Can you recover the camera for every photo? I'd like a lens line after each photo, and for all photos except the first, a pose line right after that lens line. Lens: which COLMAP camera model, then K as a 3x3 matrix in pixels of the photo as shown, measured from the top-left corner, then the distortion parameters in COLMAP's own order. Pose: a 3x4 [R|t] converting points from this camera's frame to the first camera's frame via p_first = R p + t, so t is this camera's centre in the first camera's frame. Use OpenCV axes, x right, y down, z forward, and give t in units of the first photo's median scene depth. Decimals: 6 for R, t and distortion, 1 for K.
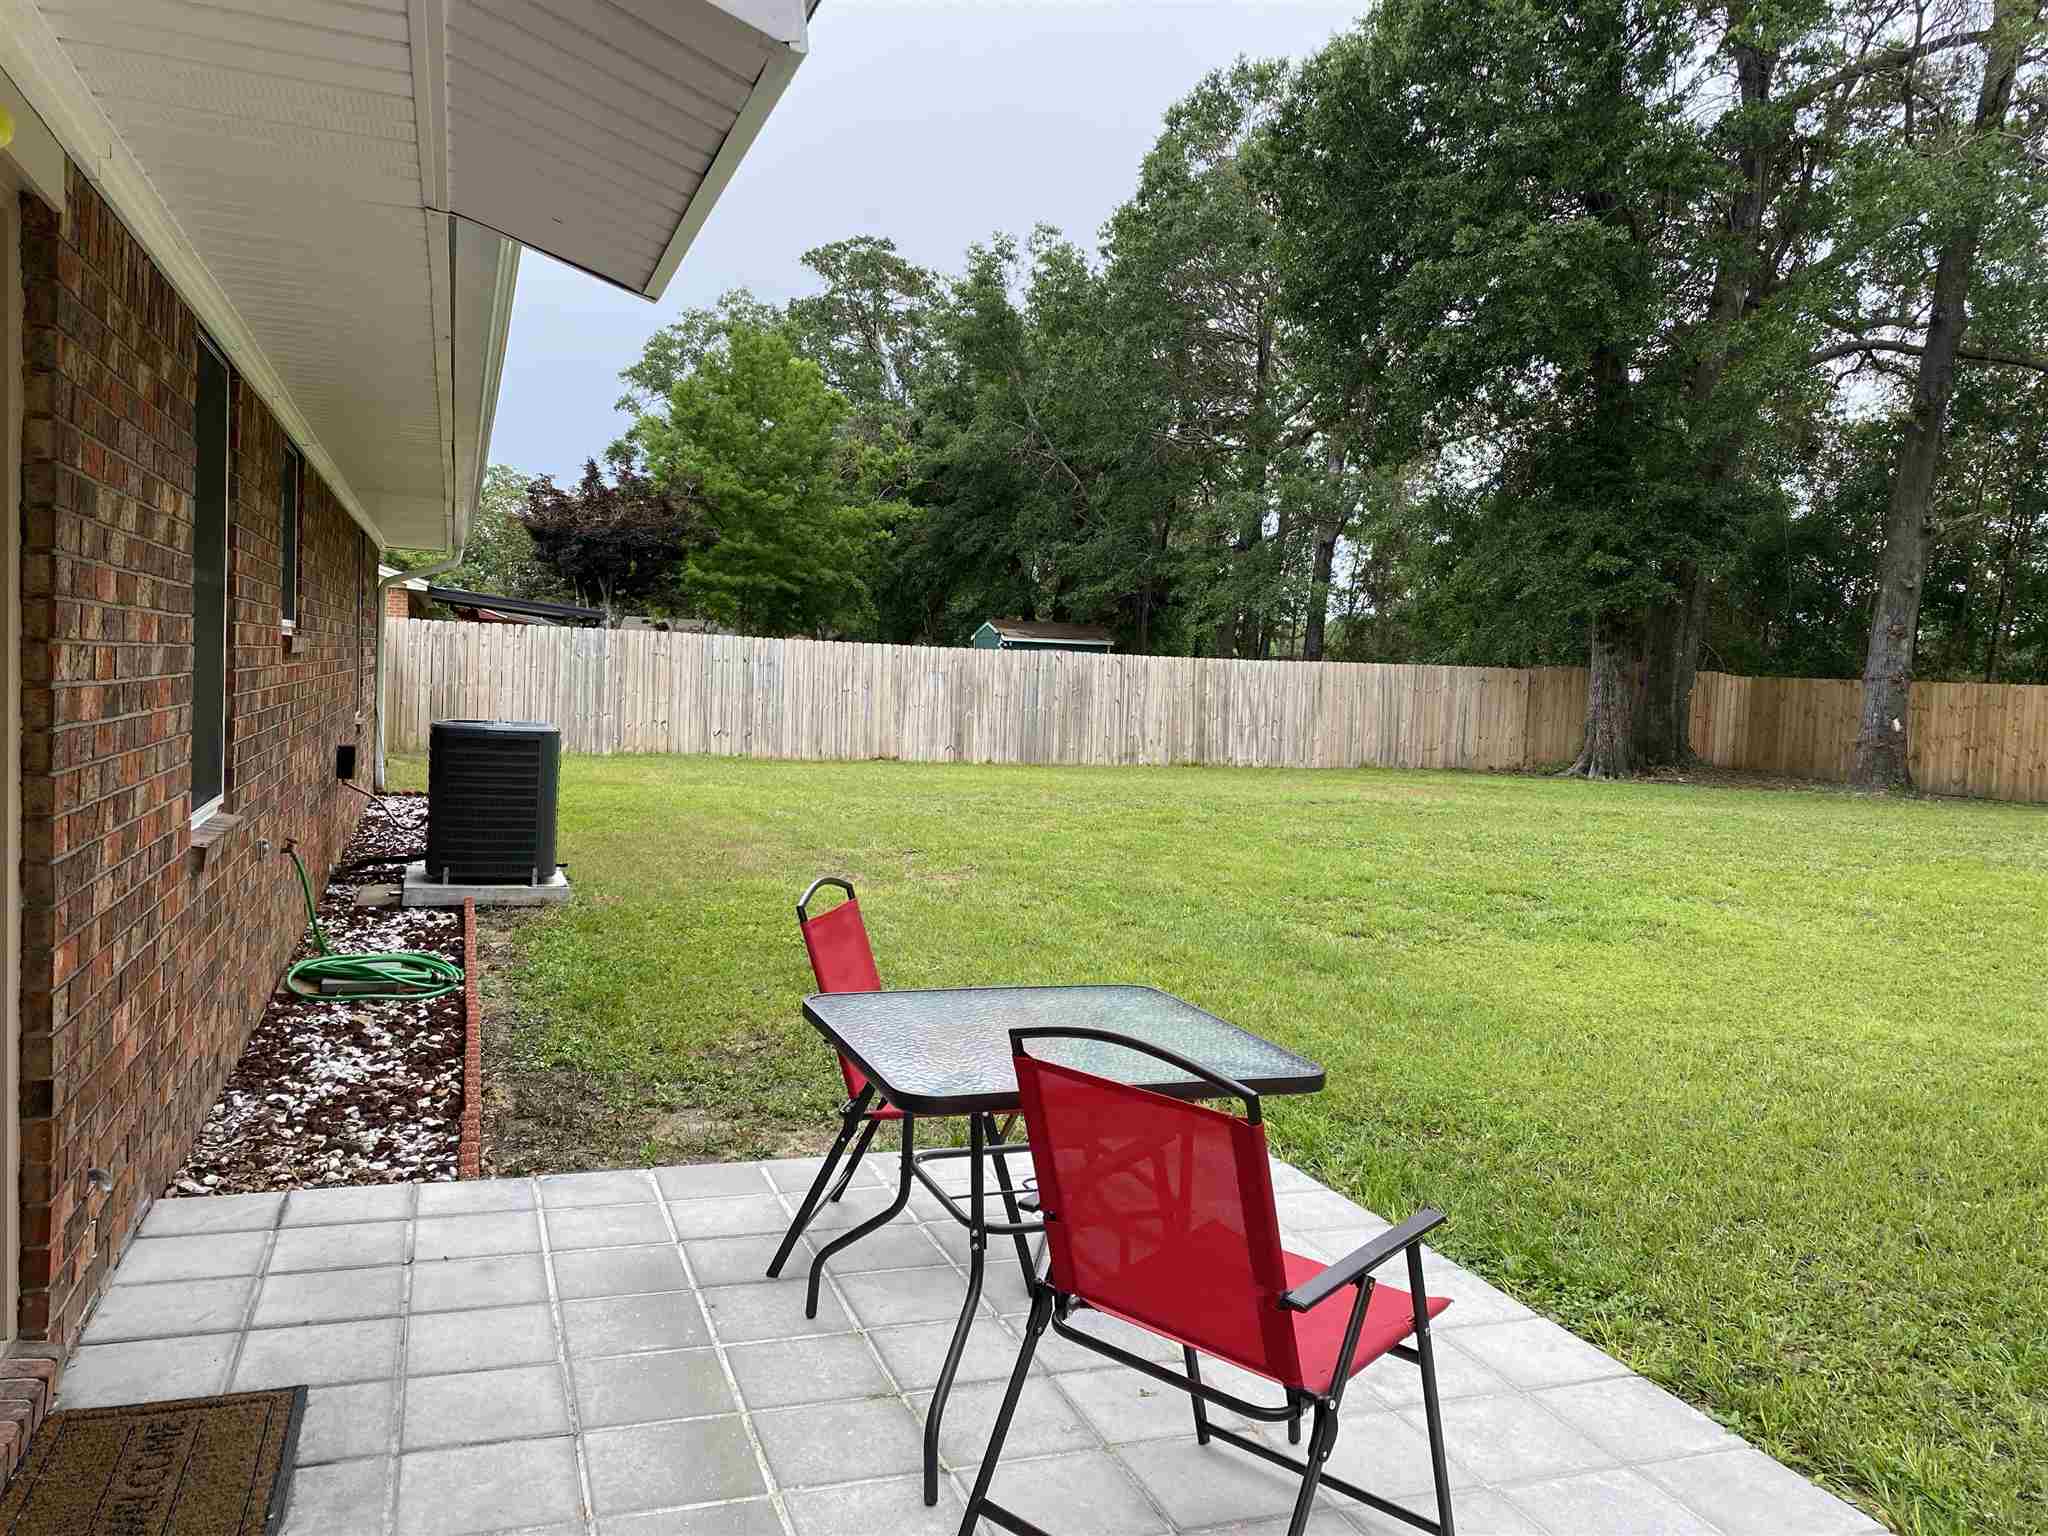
lens RADIAL K [[1549.6, 0, 1022.9], [0, 1549.6, 767.0], [0, 0, 1]] dist [0.014876, -0.012526]
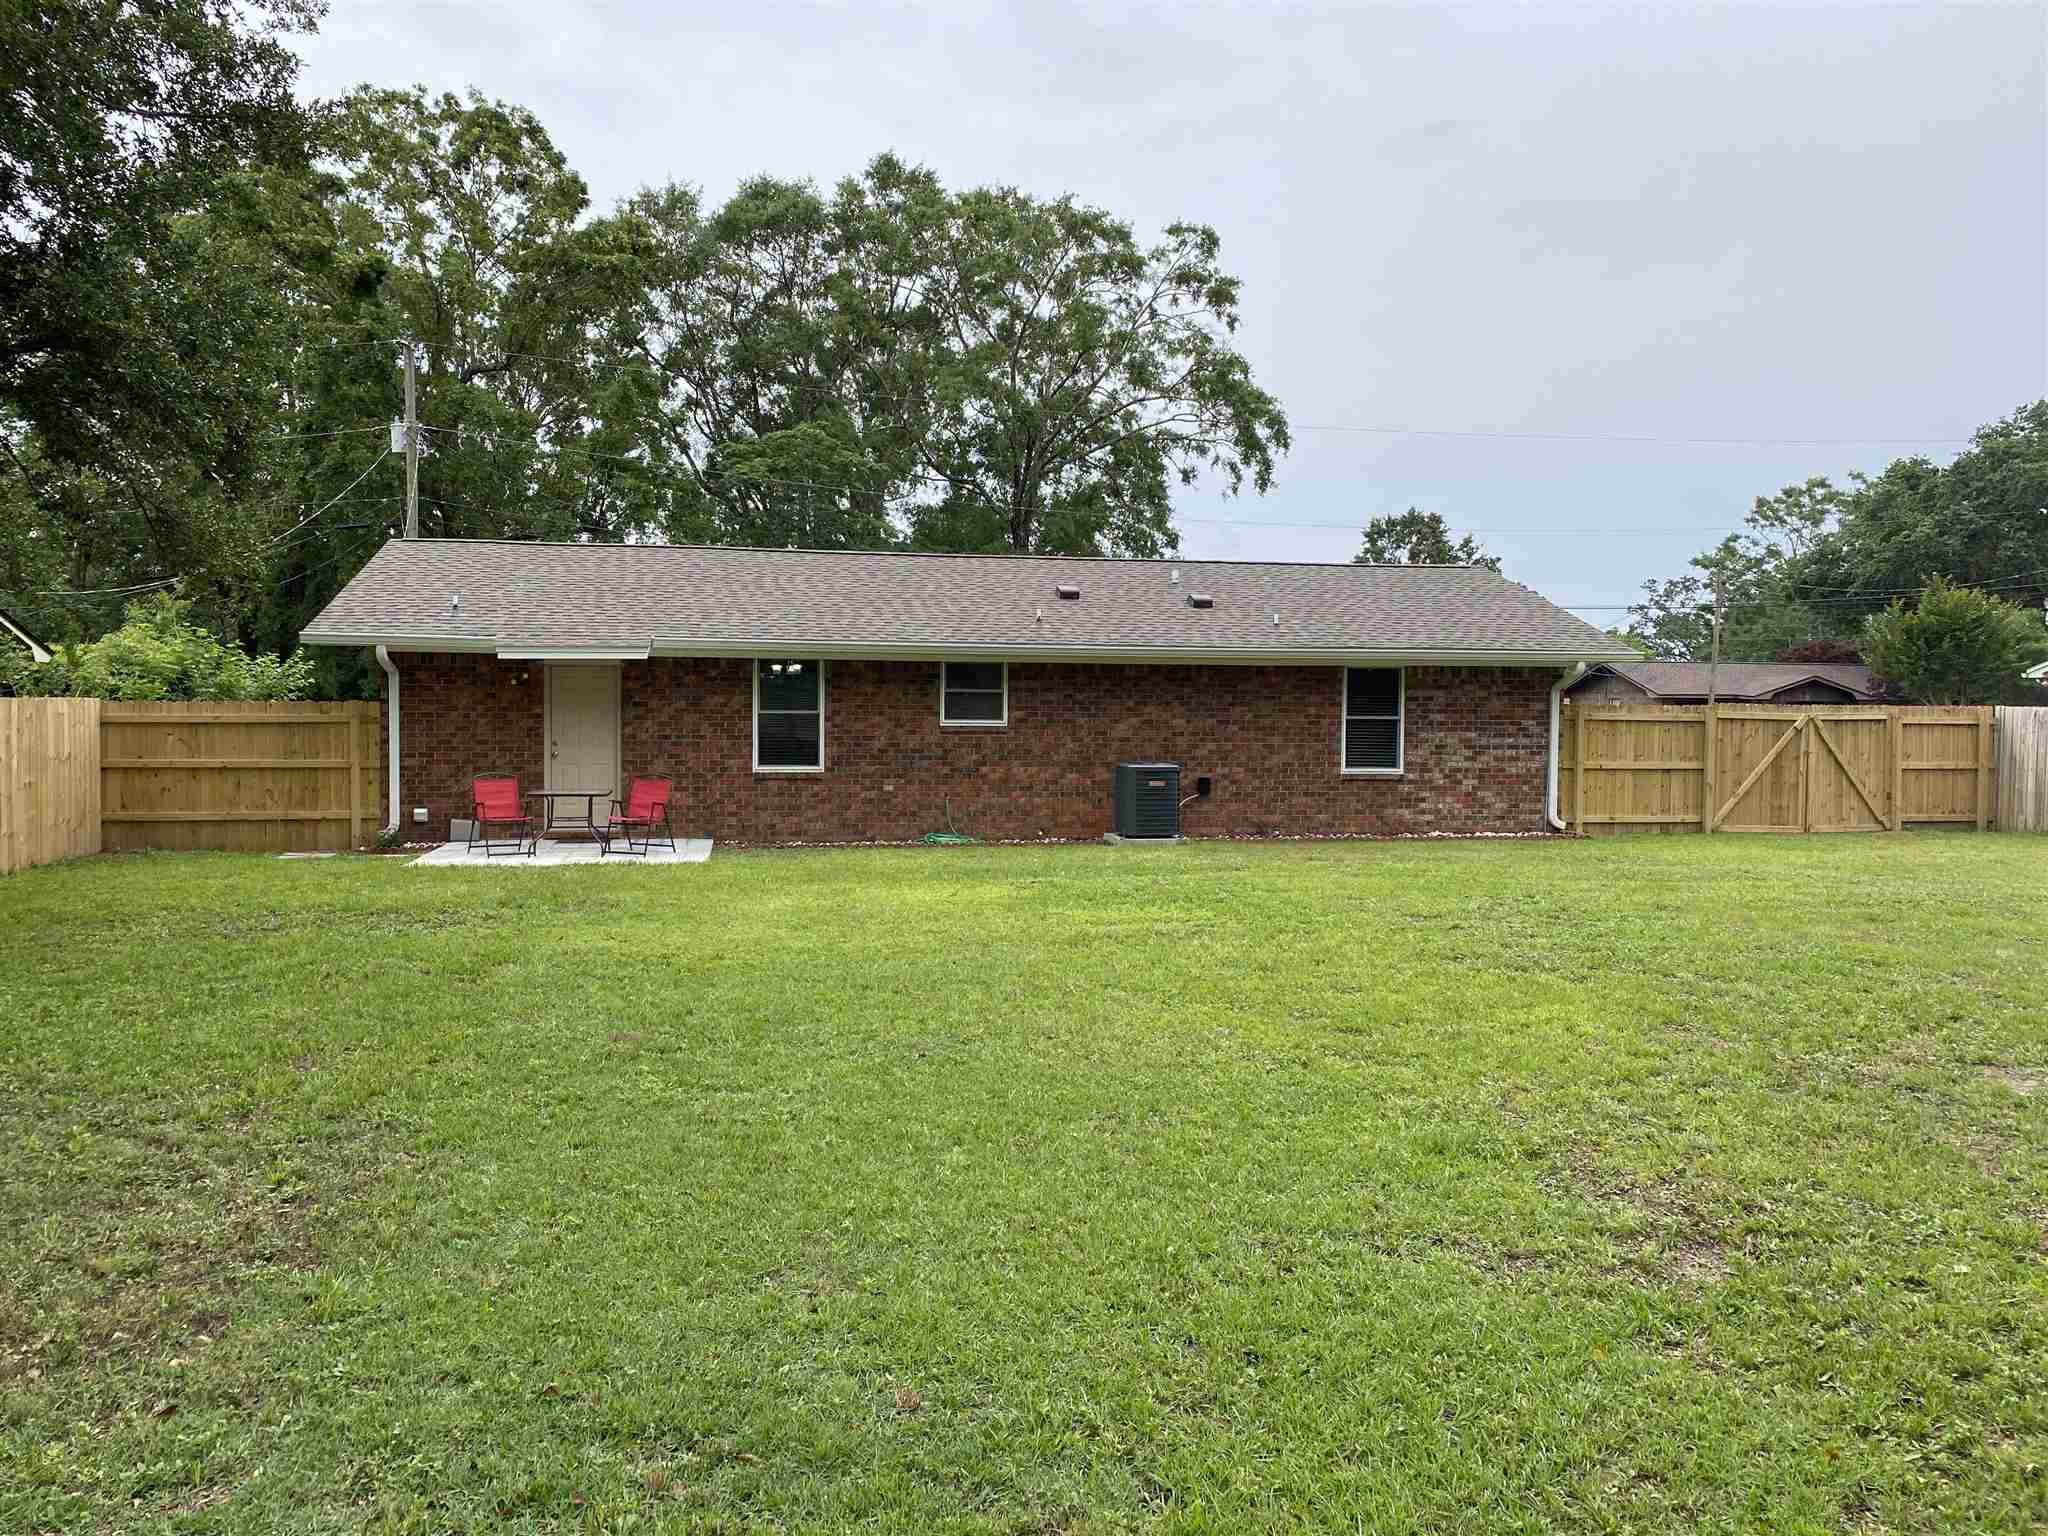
lens RADIAL K [[1549.6, 0, 1025.1], [0, 1549.6, 769.6], [0, 0, 1]] dist [0.014876, -0.012526]
pose [[-0.189603, -0.008388, -0.981825, 0.712672], [-0.073418, 0.997285, 0.005658, -0.008336], [0.979112, 0.073157, -0.189704, 0.492796]]
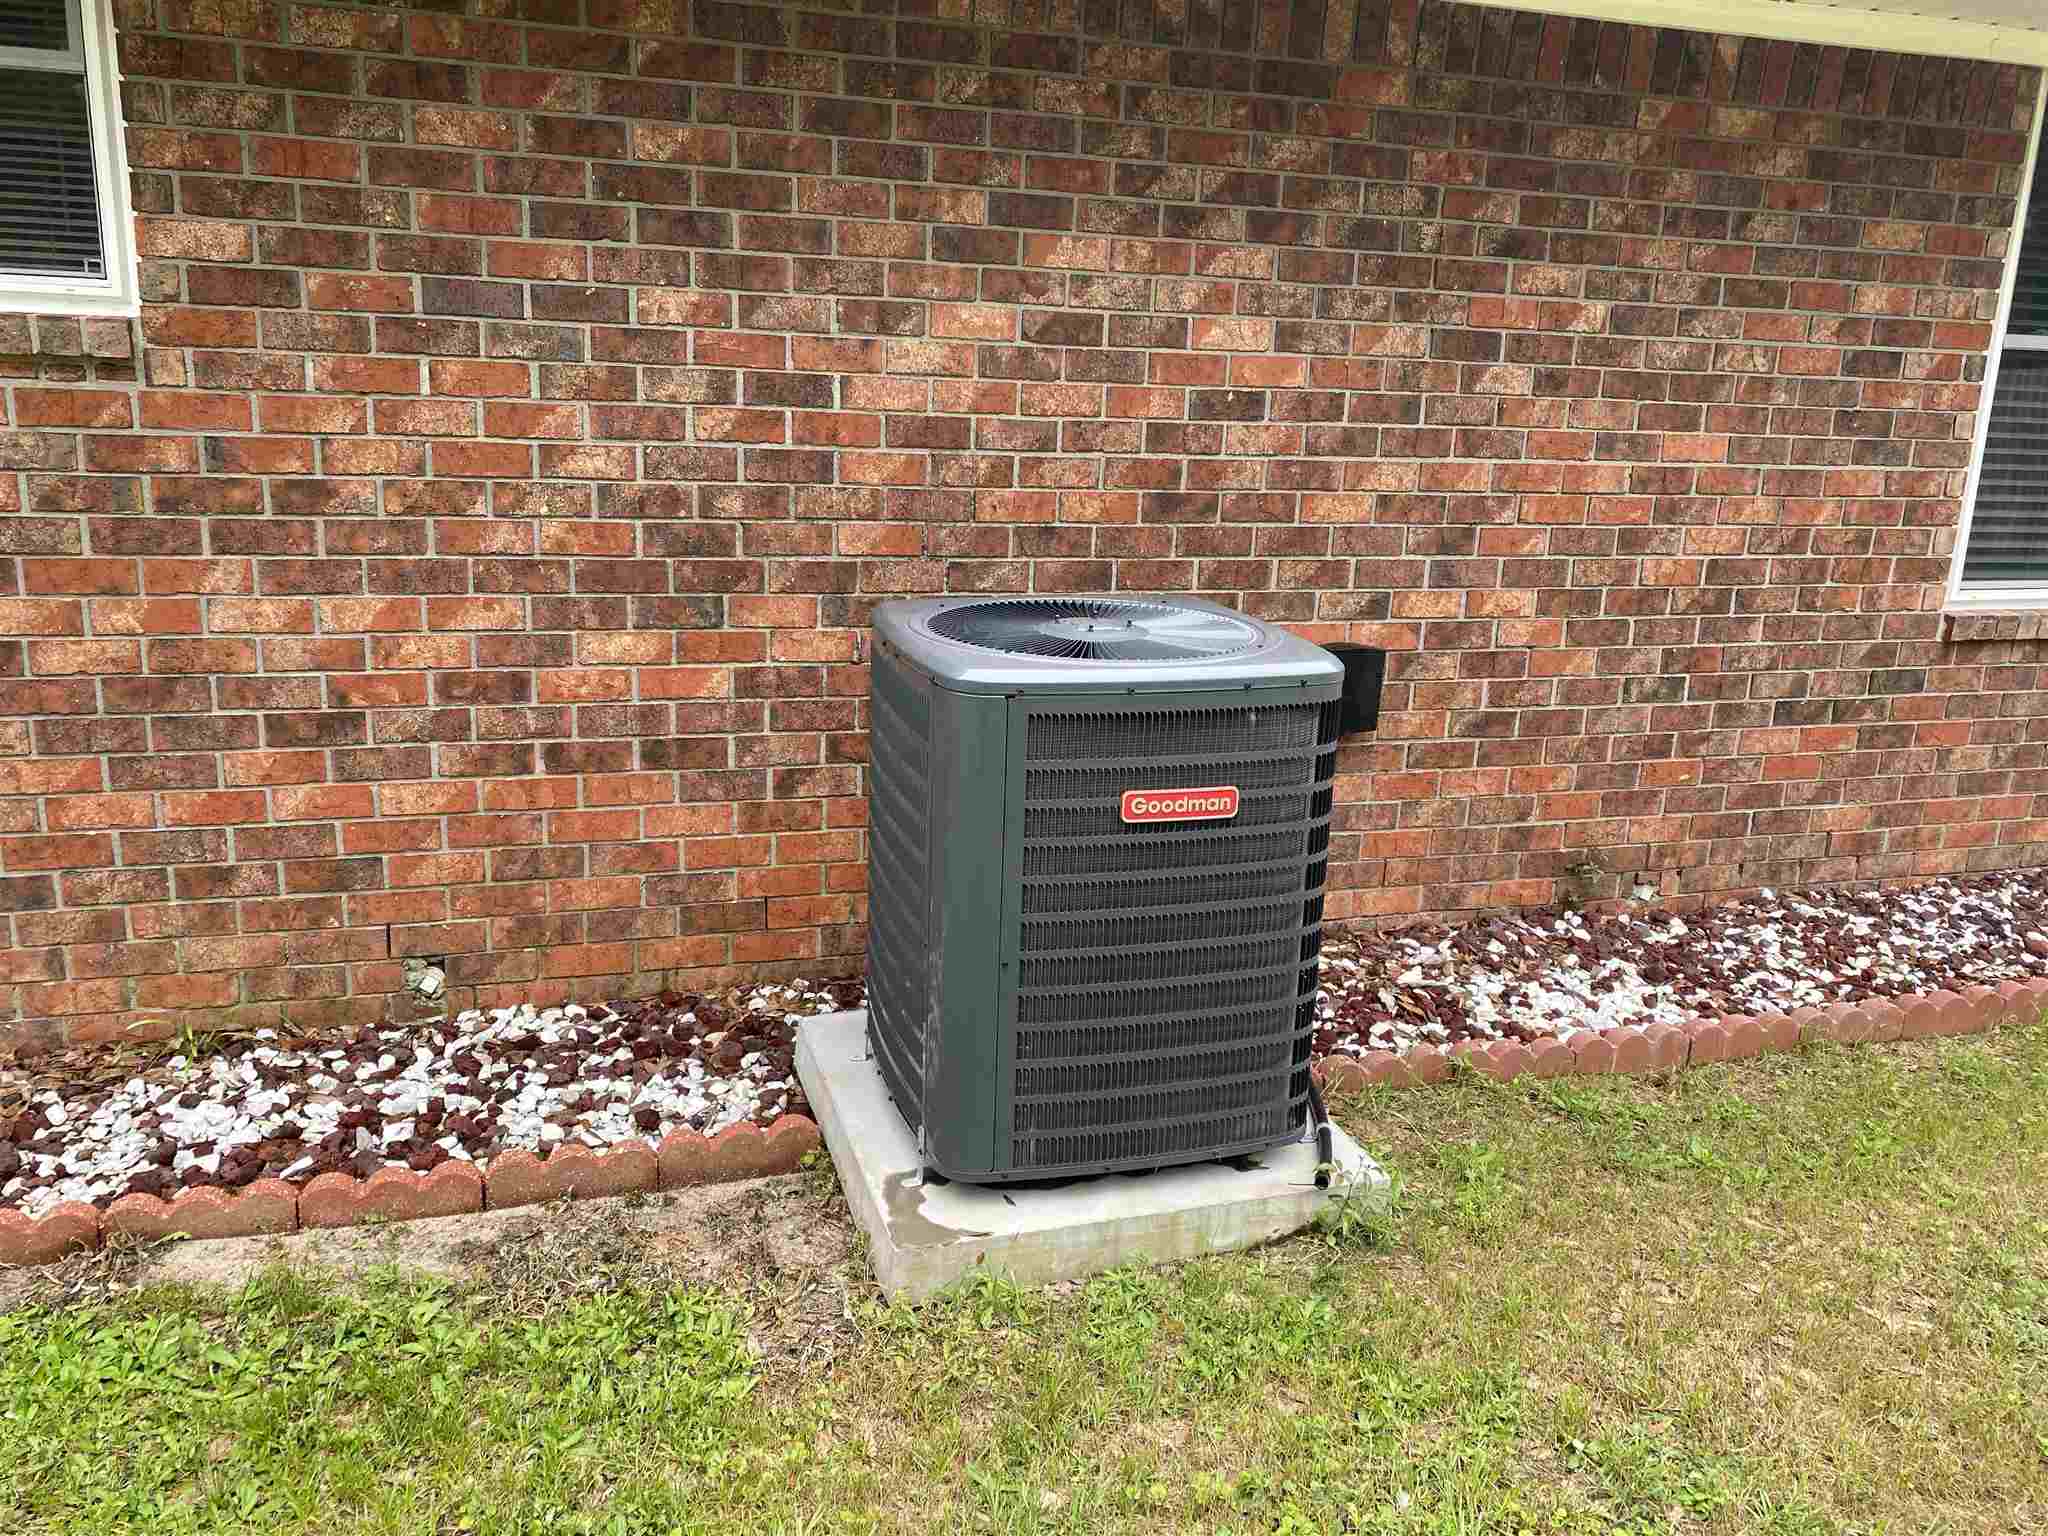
lens RADIAL K [[1549.6, 0, 1026.6], [0, 1549.6, 749.8], [0, 0, 1]] dist [0.014876, -0.012526]
pose [[-0.055853, 0.196657, -0.978880, -0.014458], [-0.098843, 0.974505, 0.201418, -0.025632], [0.993534, 0.108005, -0.034991, 0.396995]]
